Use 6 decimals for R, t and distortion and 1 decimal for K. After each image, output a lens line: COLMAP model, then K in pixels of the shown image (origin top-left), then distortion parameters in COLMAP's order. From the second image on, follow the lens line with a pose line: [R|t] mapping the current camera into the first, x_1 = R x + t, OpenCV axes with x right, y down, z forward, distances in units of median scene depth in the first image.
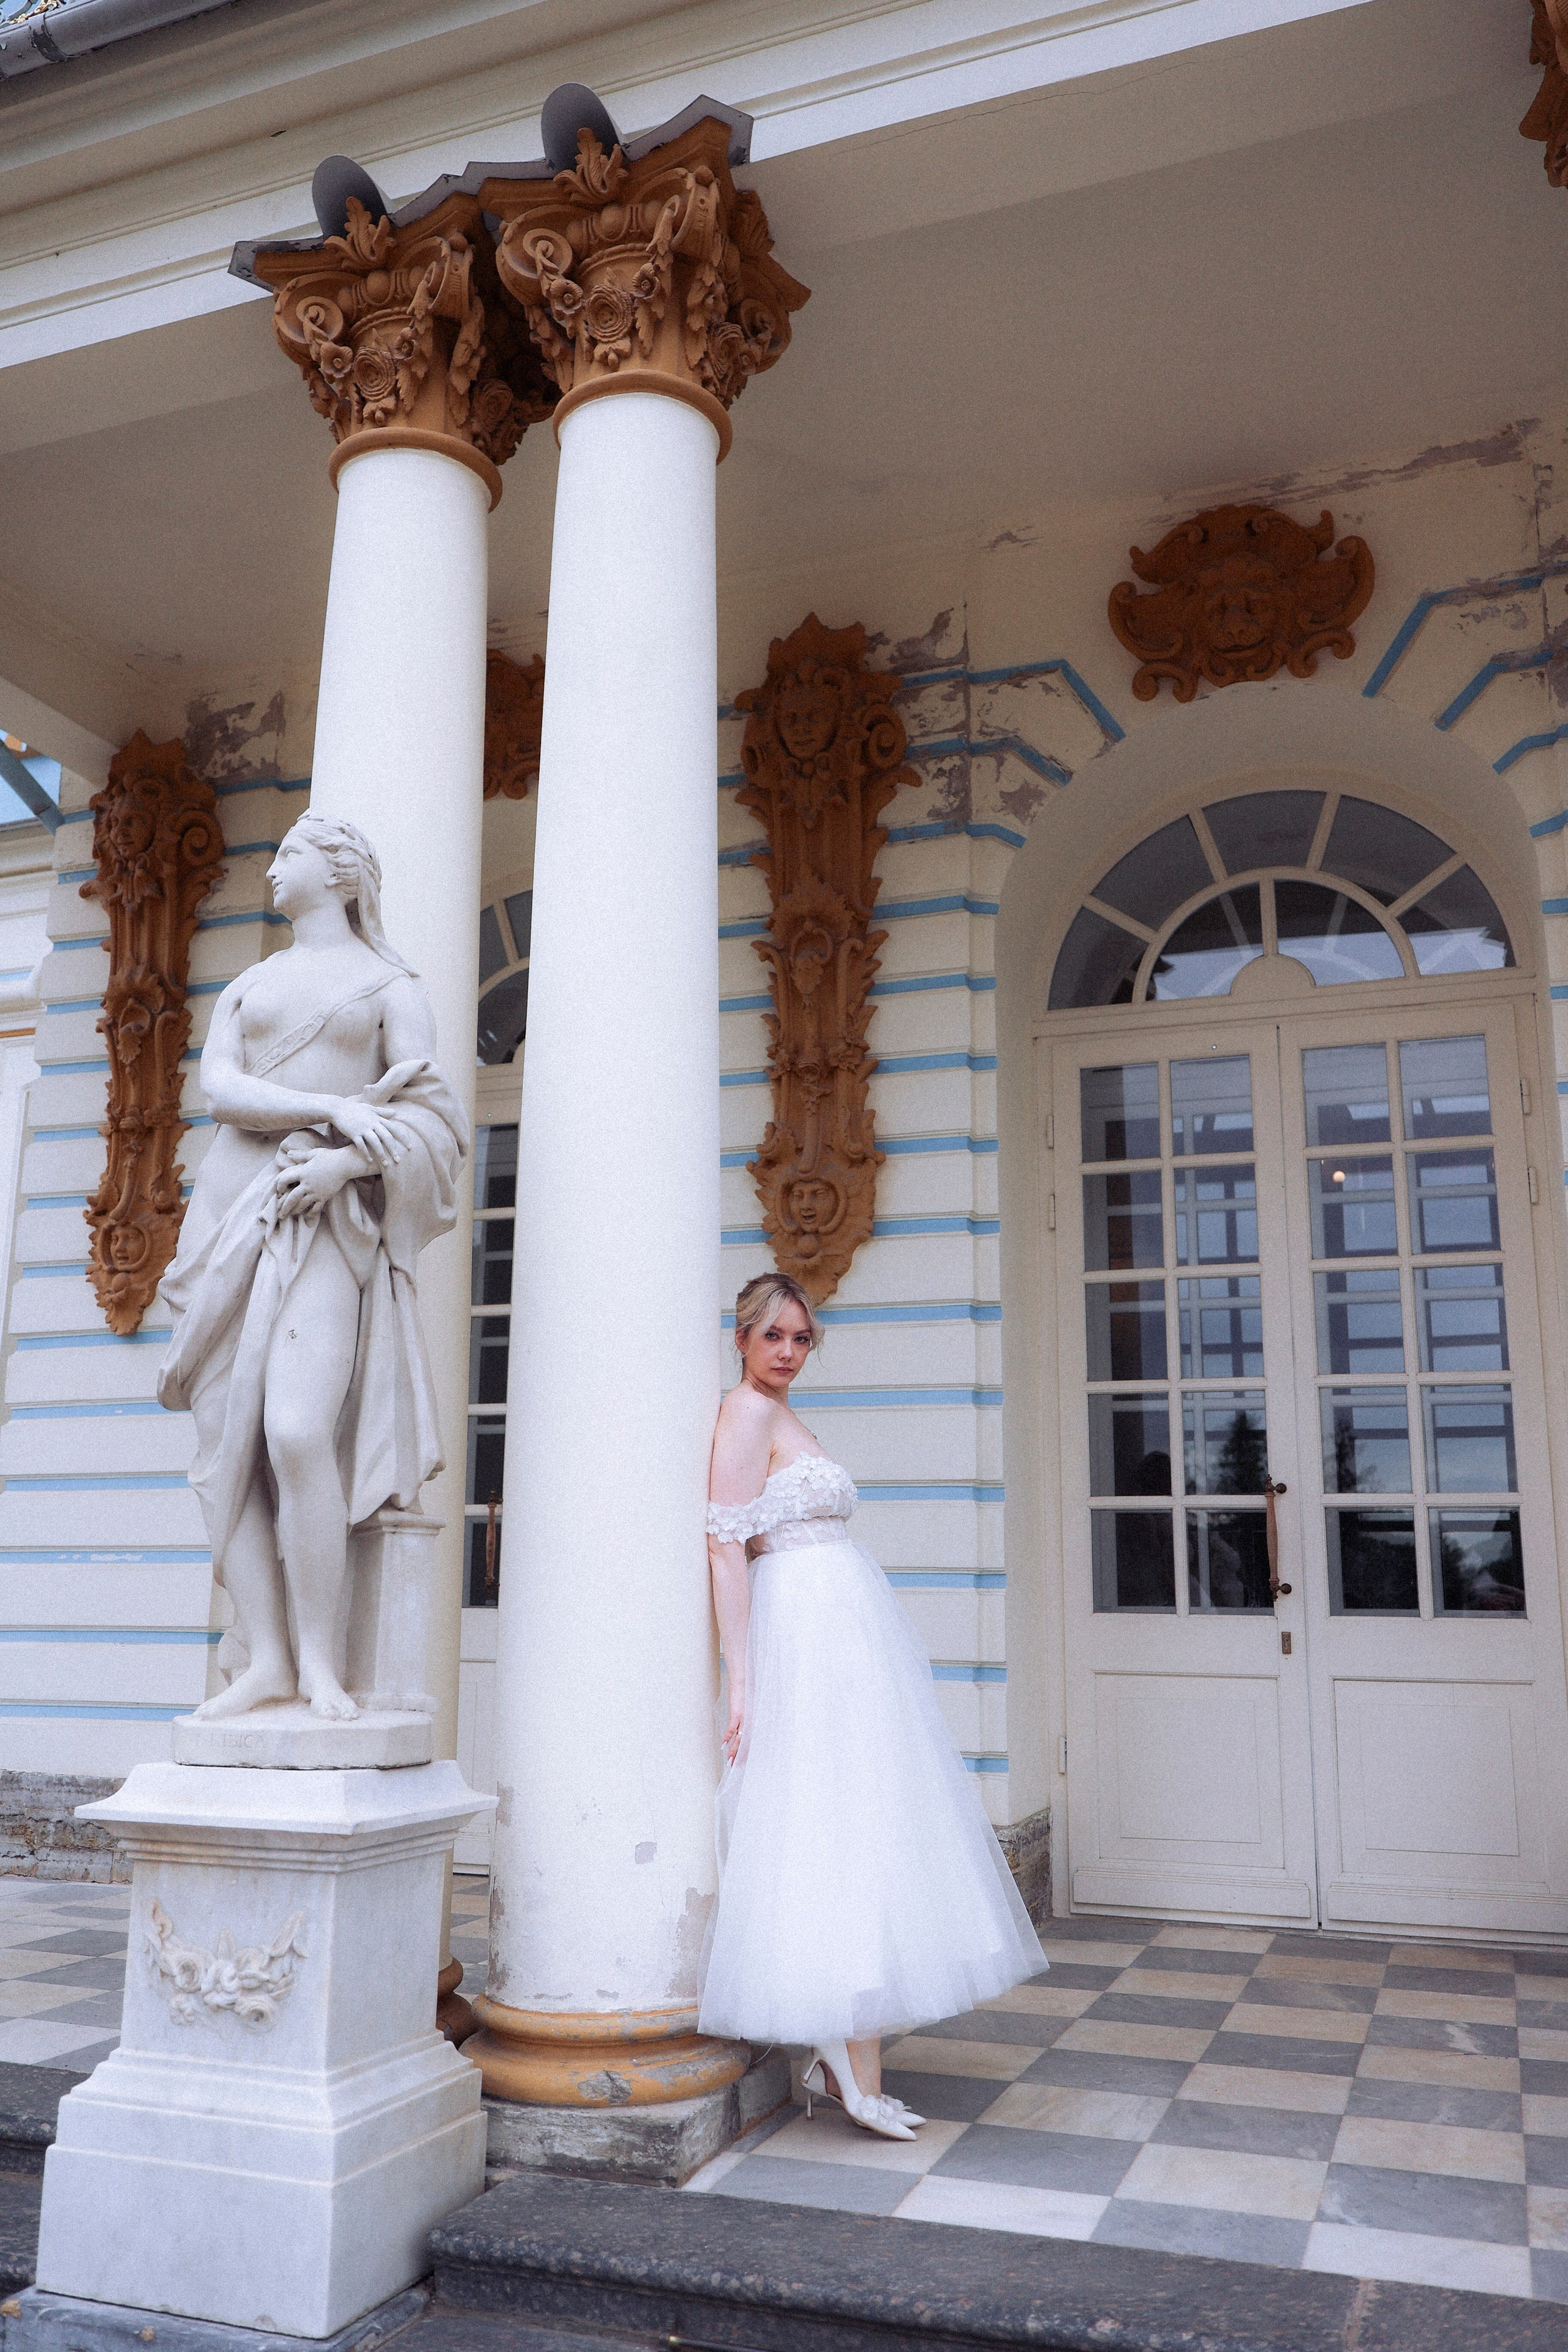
lens RADIAL K [[1860.2, 0, 779.0], [0, 1860.2, 1183.3], [0, 0, 1]] dist [-0.007028, -0.009967]
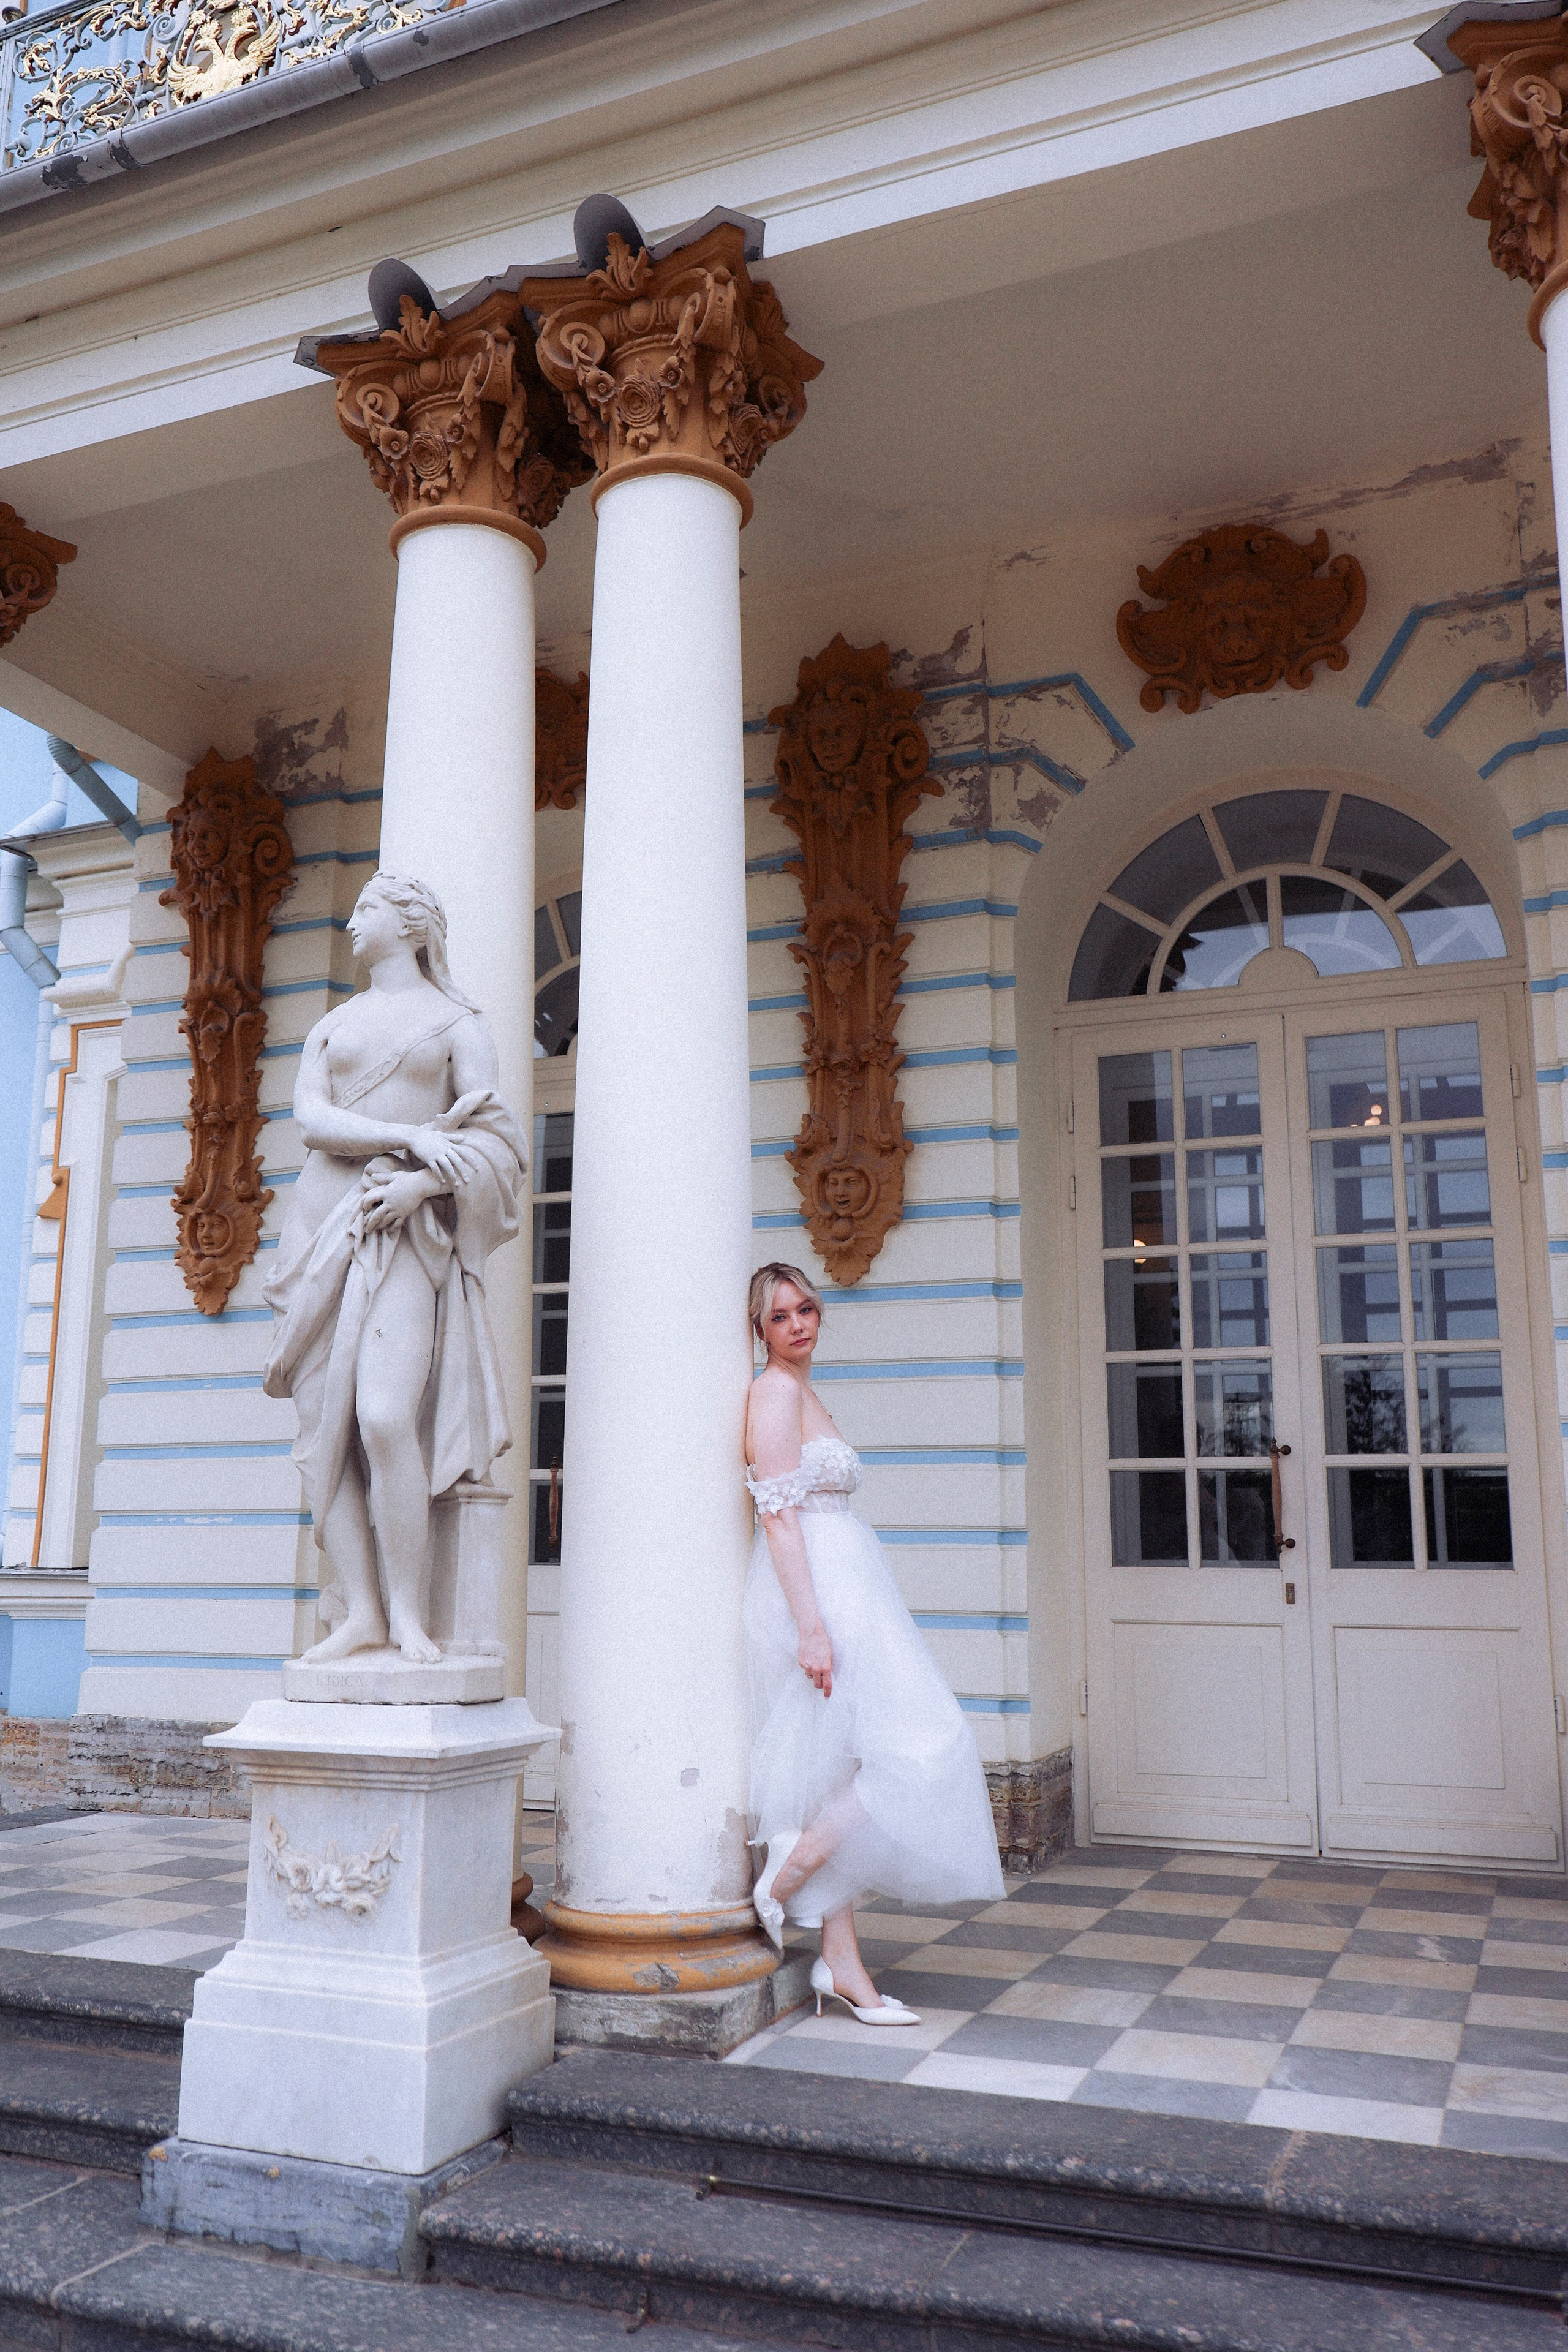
lens RADIAL K [[1890.0, 0, 775.5], [0, 1890.0, 1182.8], [0, 0, 1]] dist [0.002060, -0.017412]
pose [[0.999282, -0.012871, -0.035643, 0.022166], [0.013833, 0.999543, 0.026864, -0.030682], [0.035281, -0.027338, 0.999003, -0.124503]]
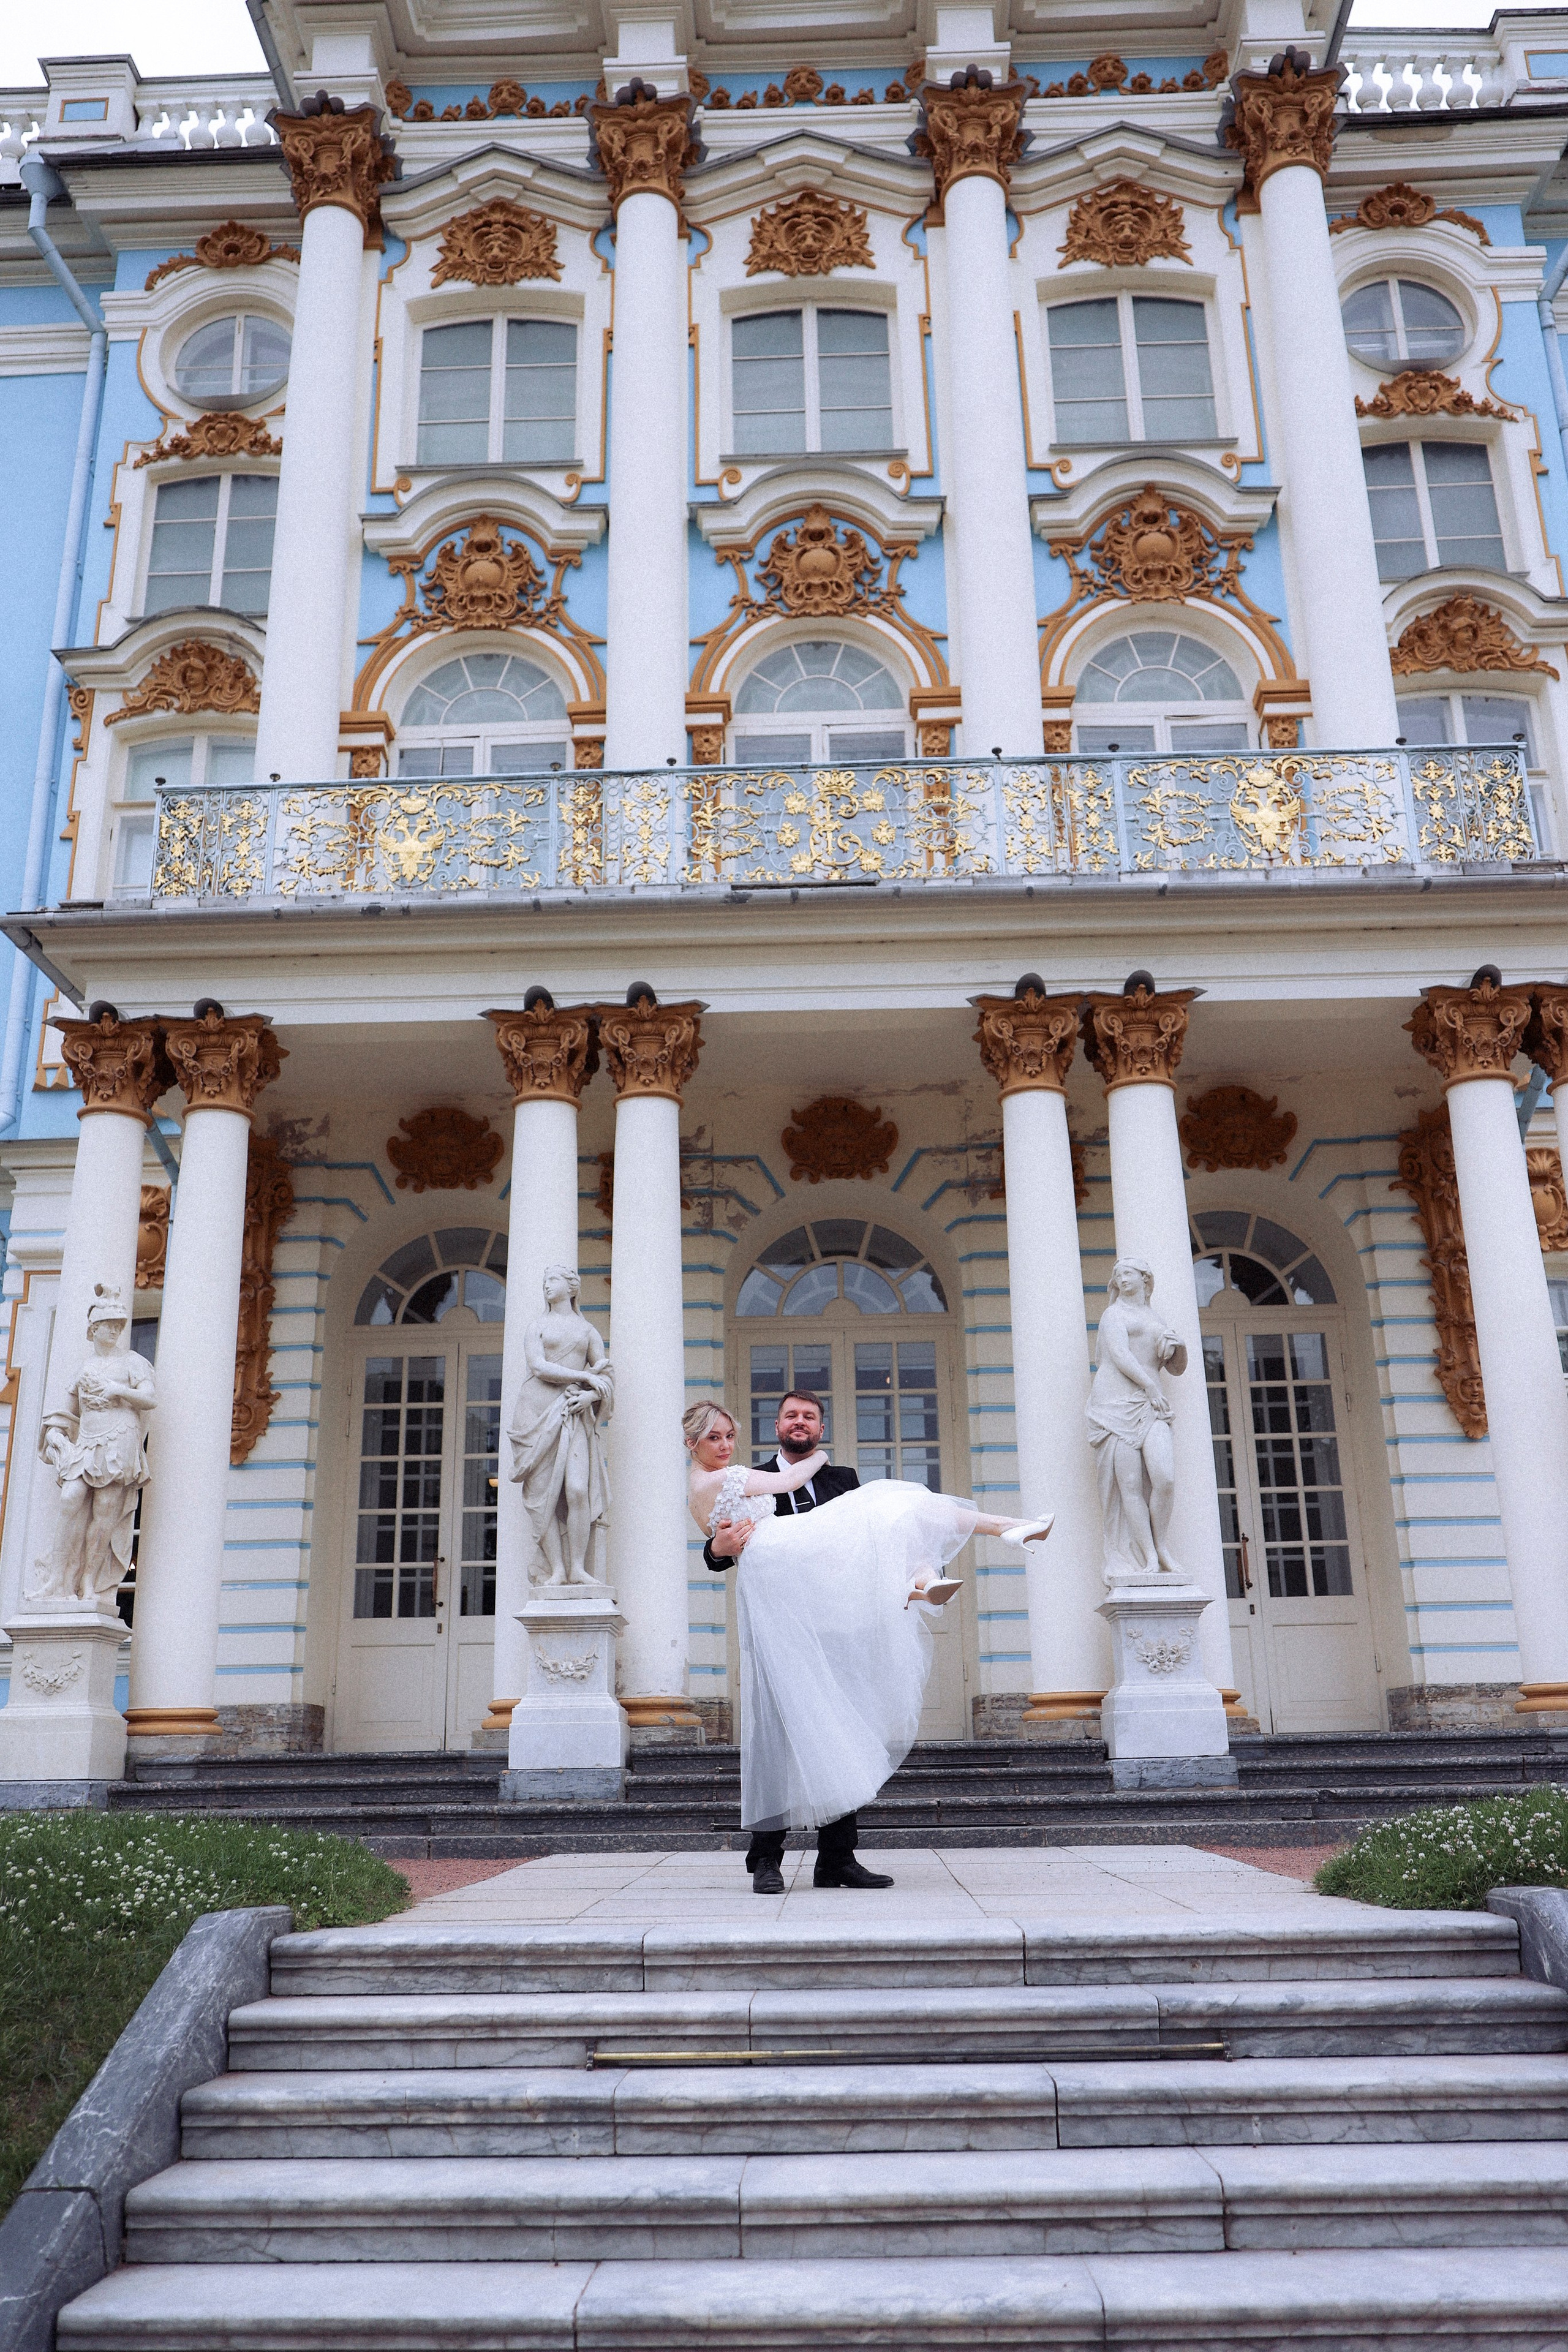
lens RADIAL K [[1881.0, 0, 782.8], [0, 1881.0, 1185.4], [0, 0, 1]] dist [-0.004513, -0.001300]
pose [[0.946141, 0.073851, 0.315219, -0.679501], [-0.042912, 0.993652, -0.103996, -0.033937], [-0.320898, 0.084869, 0.943304, -1.421784]]
